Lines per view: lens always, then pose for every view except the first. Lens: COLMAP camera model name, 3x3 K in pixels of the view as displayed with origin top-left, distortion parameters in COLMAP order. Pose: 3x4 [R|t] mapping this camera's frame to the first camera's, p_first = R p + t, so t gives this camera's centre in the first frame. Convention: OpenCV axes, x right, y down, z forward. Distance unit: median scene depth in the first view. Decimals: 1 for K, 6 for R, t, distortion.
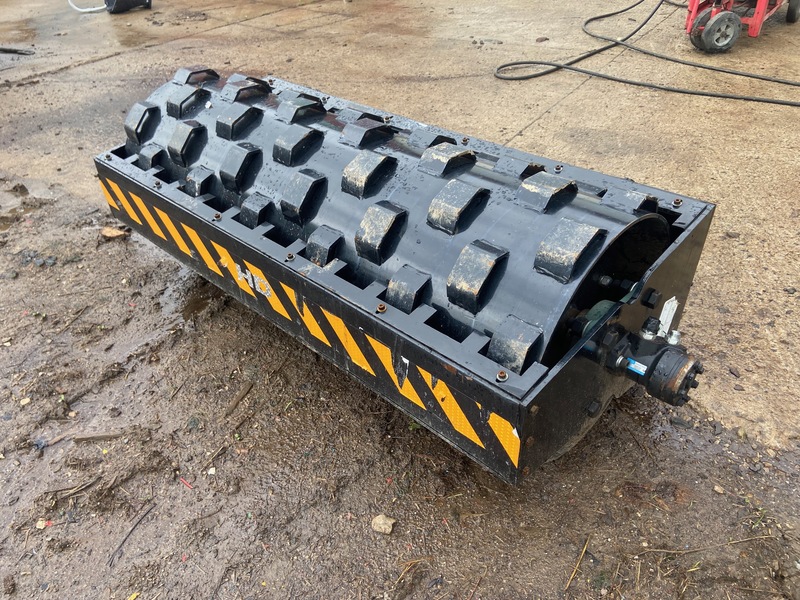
lens RADIAL K [[607.0, 0, 396.8], [0, 607.0, 296.6], [0, 0, 1]] dist [0.109879, -0.136920]
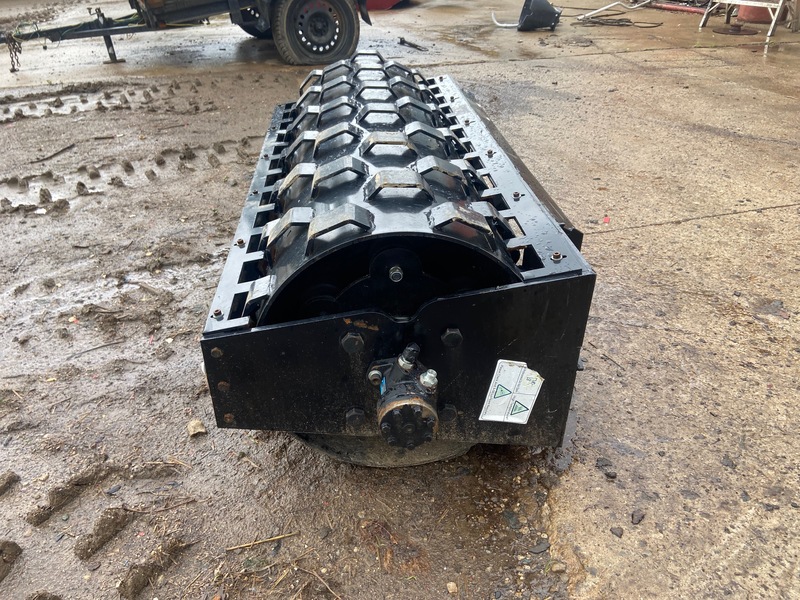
lens RADIAL K [[607.0, 0, 403.3], [0, 607.0, 303.9], [0, 0, 1]] dist [0.109879, -0.136920]
pose [[0.754818, 0.371722, -0.540437, 0.701438], [-0.394292, 0.915579, 0.079051, -0.069592], [0.524198, 0.153421, 0.837663, 0.193266]]
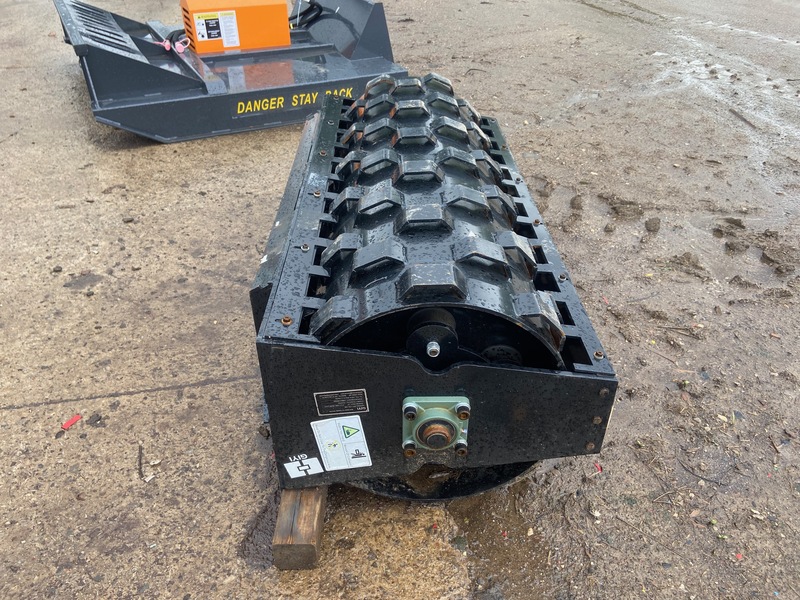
lens RADIAL K [[607.0, 0, 398.9], [0, 607.0, 302.0], [0, 0, 1]] dist [0.109879, -0.136920]
pose [[-0.704960, -0.379508, 0.599170, -0.884041], [0.422341, 0.454064, 0.784509, -1.099364], [-0.569789, 0.806102, -0.159815, 1.519149]]
